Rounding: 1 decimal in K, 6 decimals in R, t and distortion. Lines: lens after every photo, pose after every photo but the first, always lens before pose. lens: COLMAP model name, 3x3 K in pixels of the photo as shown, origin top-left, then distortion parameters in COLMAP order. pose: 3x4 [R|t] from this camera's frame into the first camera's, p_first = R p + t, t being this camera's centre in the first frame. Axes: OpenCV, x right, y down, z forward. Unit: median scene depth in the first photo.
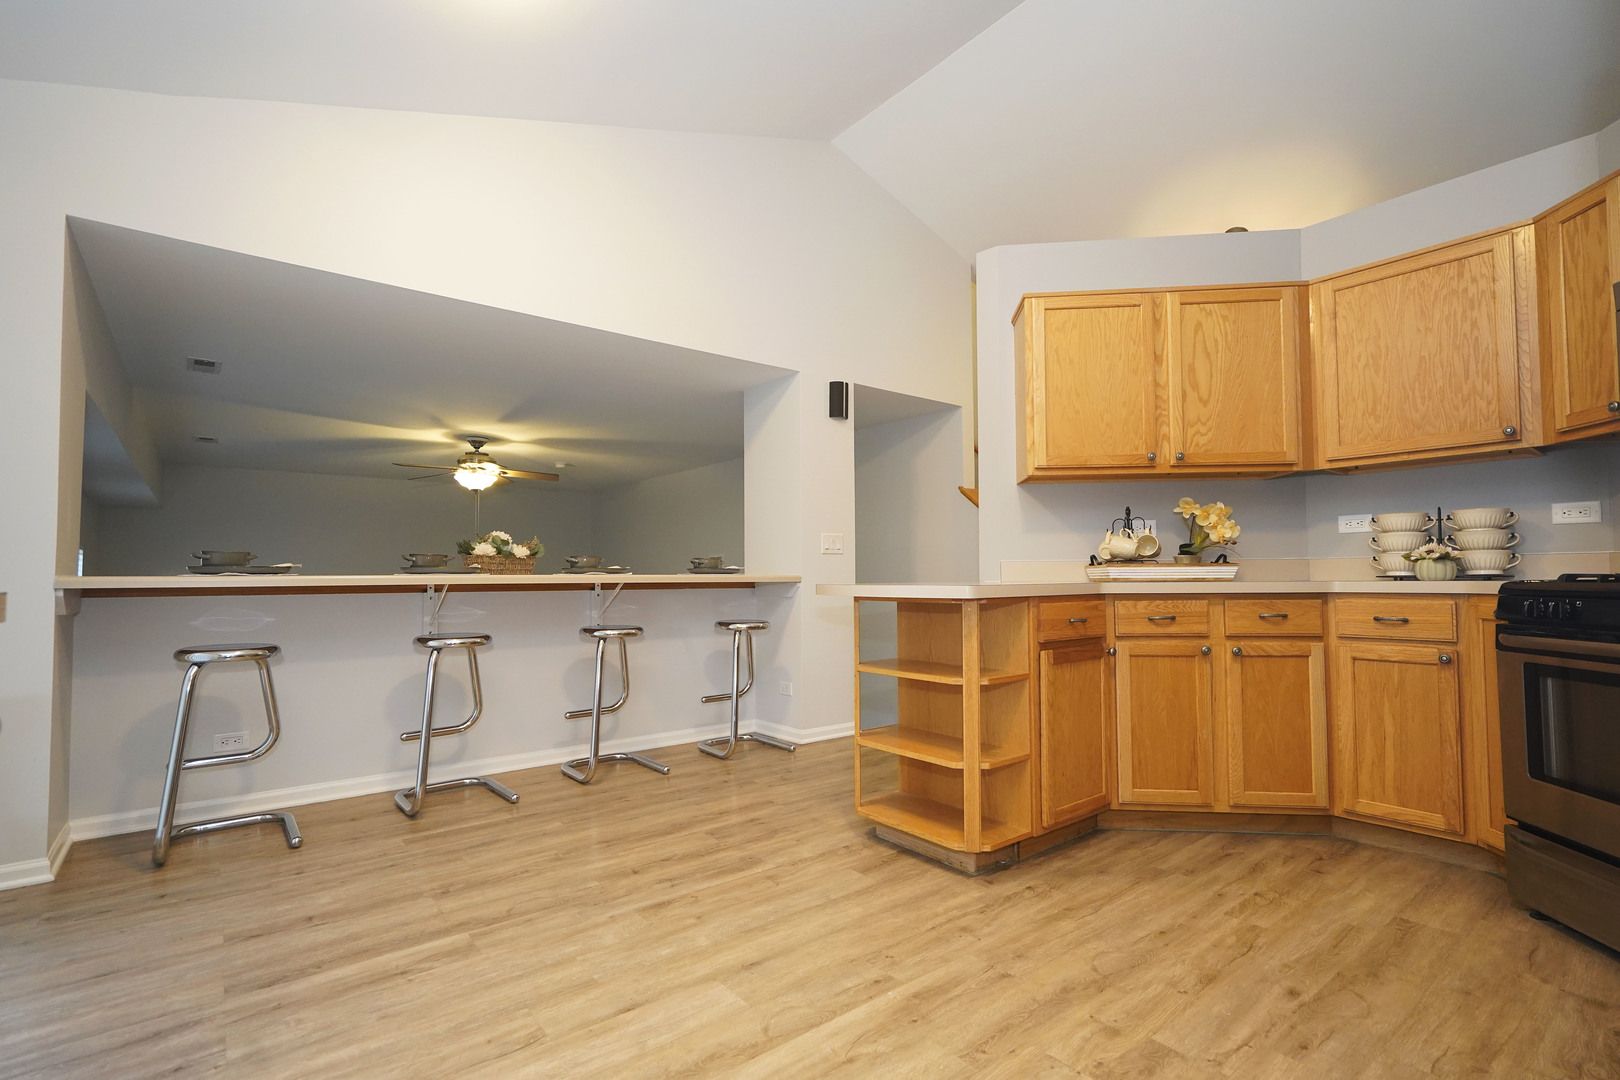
lens RADIAL K [[731.8, 0, 805.0], [0, 731.8, 549.7], [0, 0, 1]] dist [-0.004412, 0.002230]
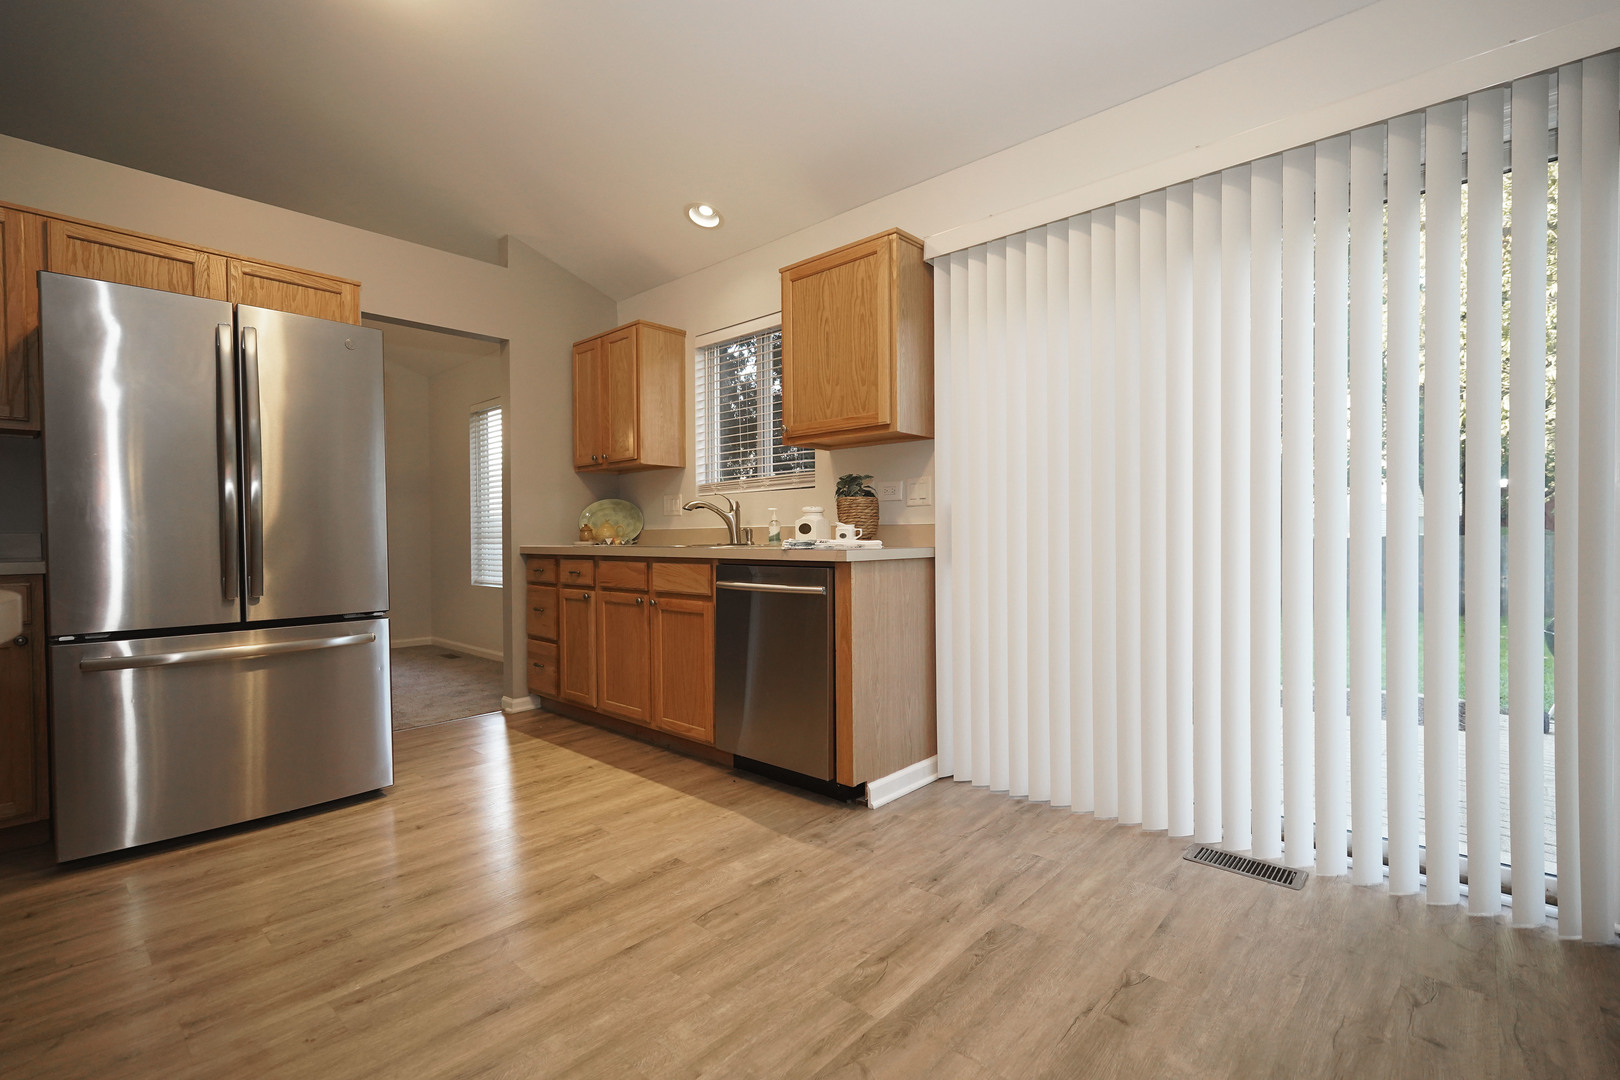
lens RADIAL K [[731.8, 0, 805.0], [0, 731.8, 549.7], [0, 0, 1]] dist [-0.004412, 0.002230]
pose [[-0.988681, 0.018034, -0.148947, -0.323660], [0.021006, 0.999610, -0.018405, 0.059047], [0.148557, -0.021325, -0.988674, 1.988270]]
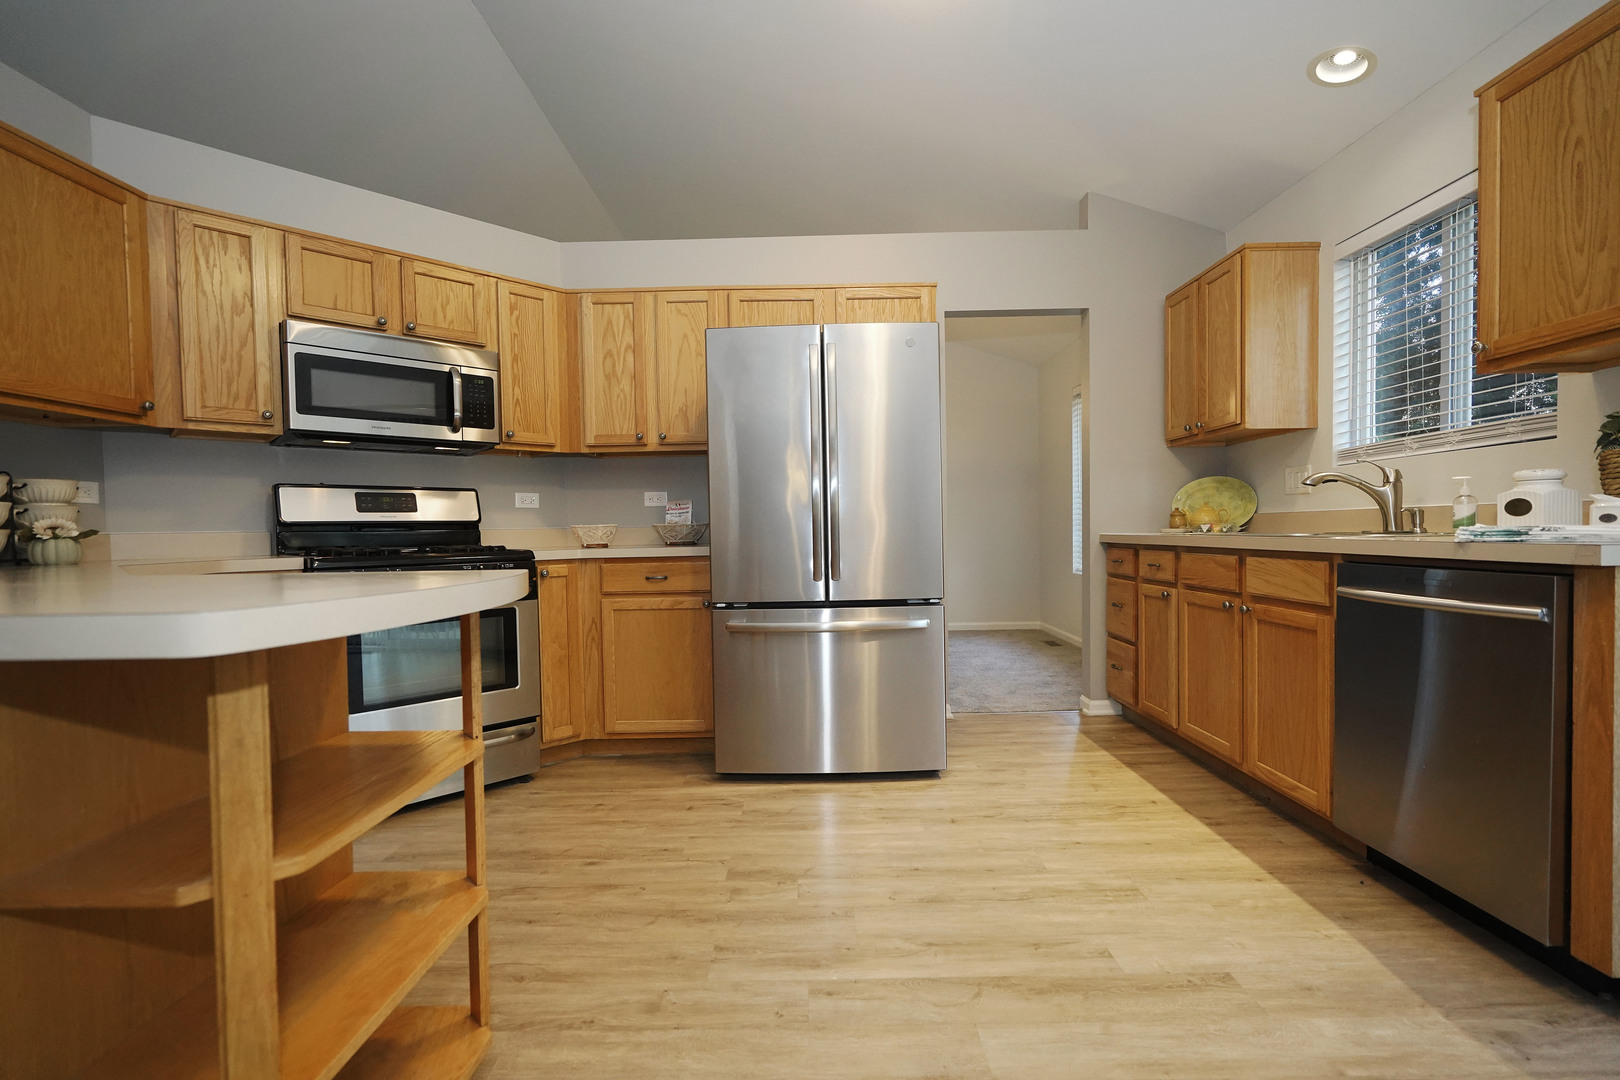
lens RADIAL K [[731.8, 0, 805.0], [0, 731.8, 549.7], [0, 0, 1]] dist [-0.004412, 0.002230]
pose [[-0.775787, 0.003238, 0.630987, -0.451070], [-0.001551, 0.999974, -0.007038, 0.047066], [-0.630993, -0.006439, -0.775762, 1.723604]]
